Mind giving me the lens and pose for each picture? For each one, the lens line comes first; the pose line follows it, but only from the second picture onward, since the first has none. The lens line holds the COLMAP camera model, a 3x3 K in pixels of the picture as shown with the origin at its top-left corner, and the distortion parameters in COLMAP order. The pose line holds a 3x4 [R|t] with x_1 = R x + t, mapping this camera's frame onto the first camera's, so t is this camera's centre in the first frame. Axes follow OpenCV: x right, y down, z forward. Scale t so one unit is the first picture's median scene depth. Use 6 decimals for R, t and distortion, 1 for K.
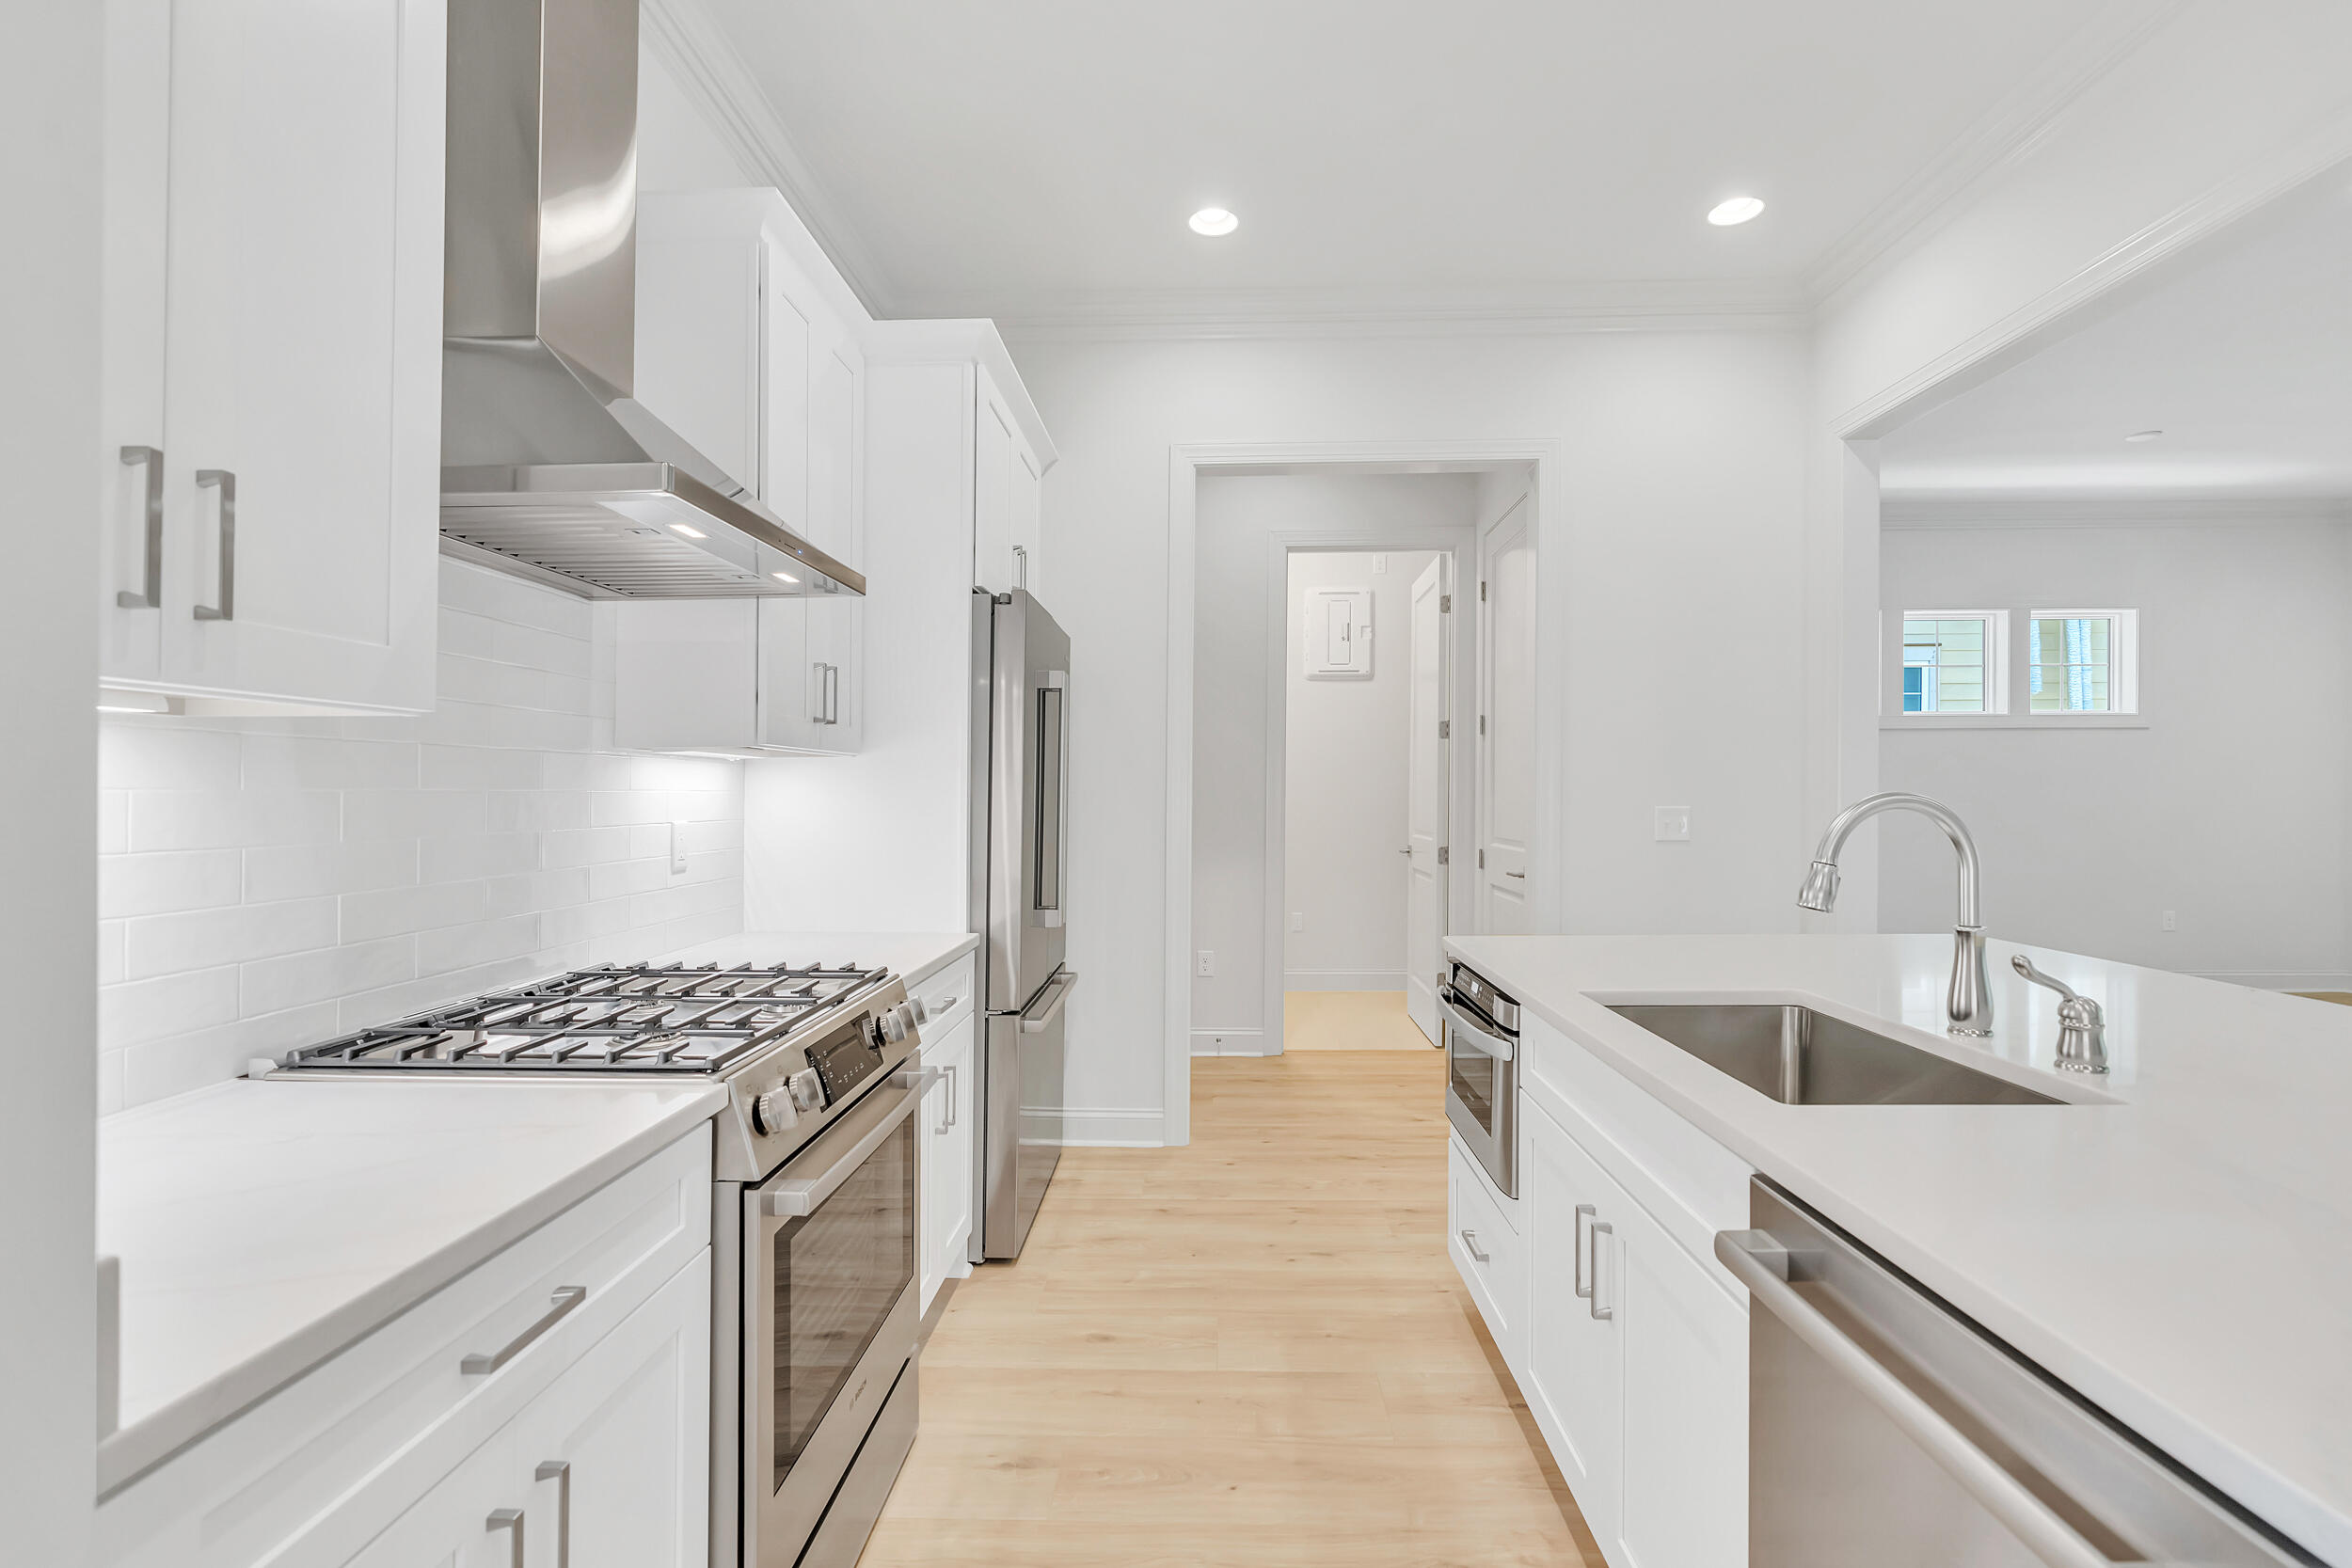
lens RADIAL K [[1062.2, 0, 1184.9], [0, 1062.2, 799.7], [0, 0, 1]] dist [-0.010898, 0.004288]
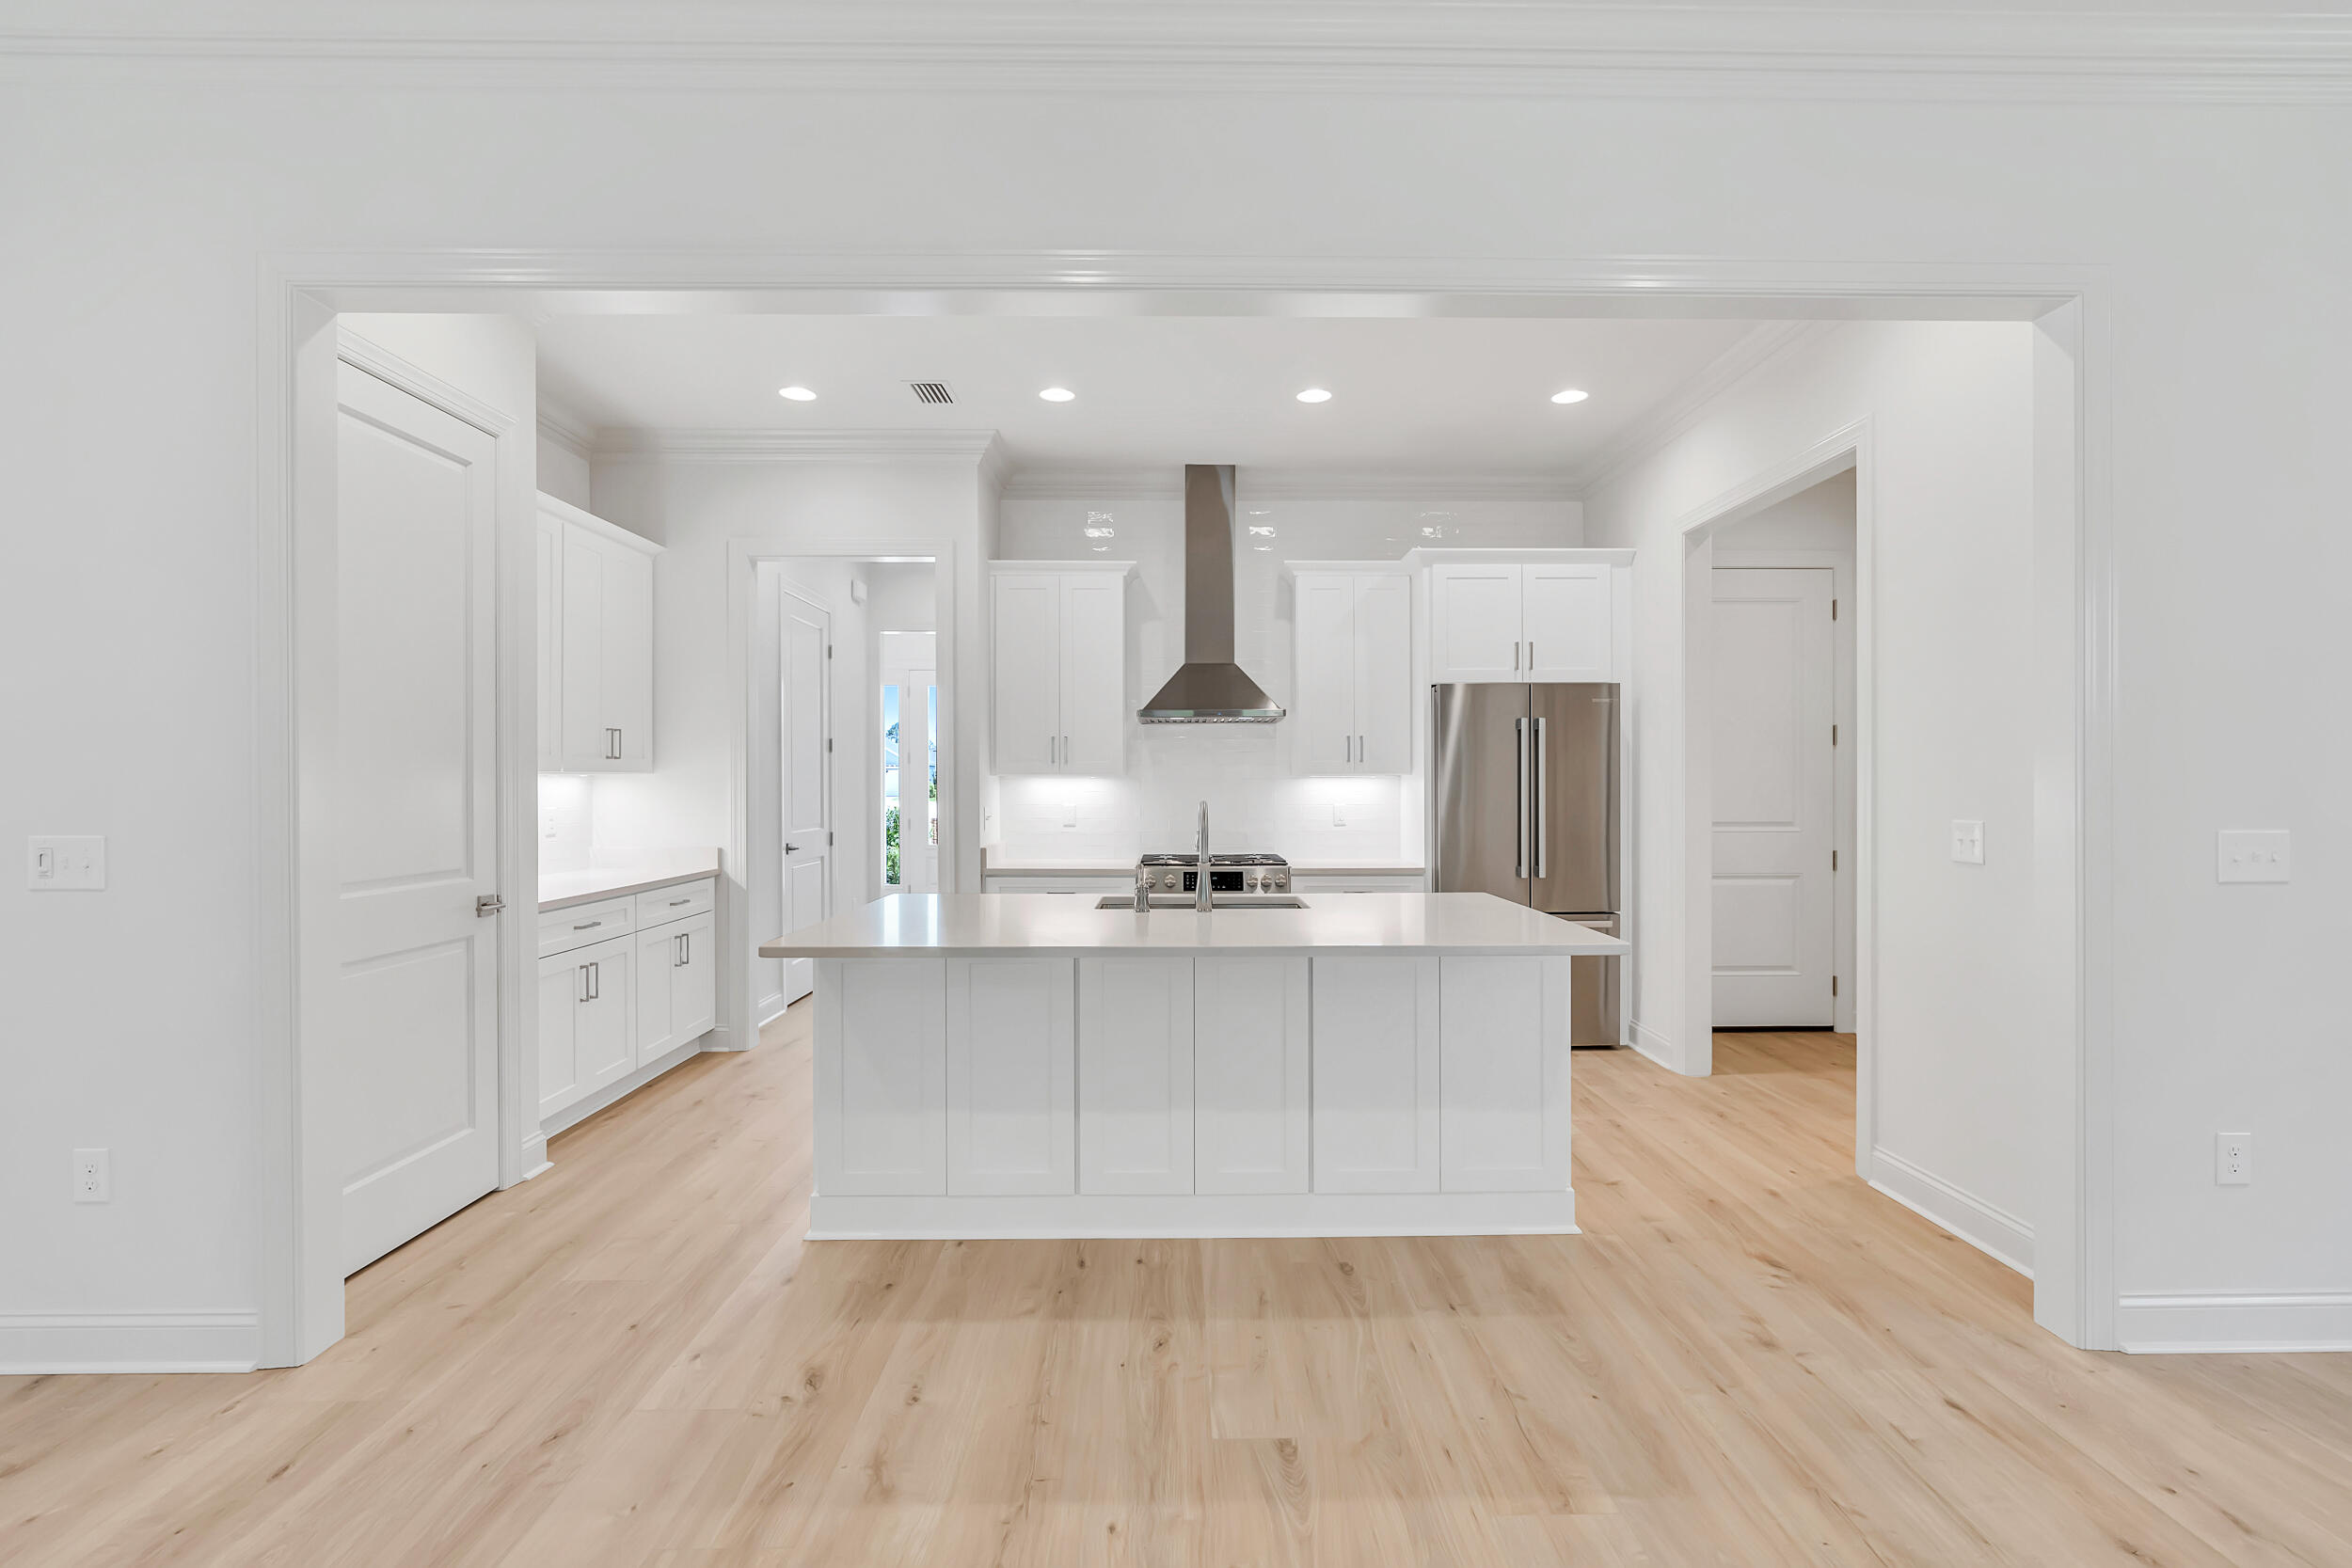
lens RADIAL K [[1062.2, 0, 1191.2], [0, 1062.2, 778.8], [0, 0, 1]] dist [-0.010898, 0.004288]
pose [[0.042423, -0.000529, -0.999100, 1.621655], [-0.004905, 0.999988, -0.000738, -0.028464], [0.999088, 0.004932, 0.042420, 0.480355]]
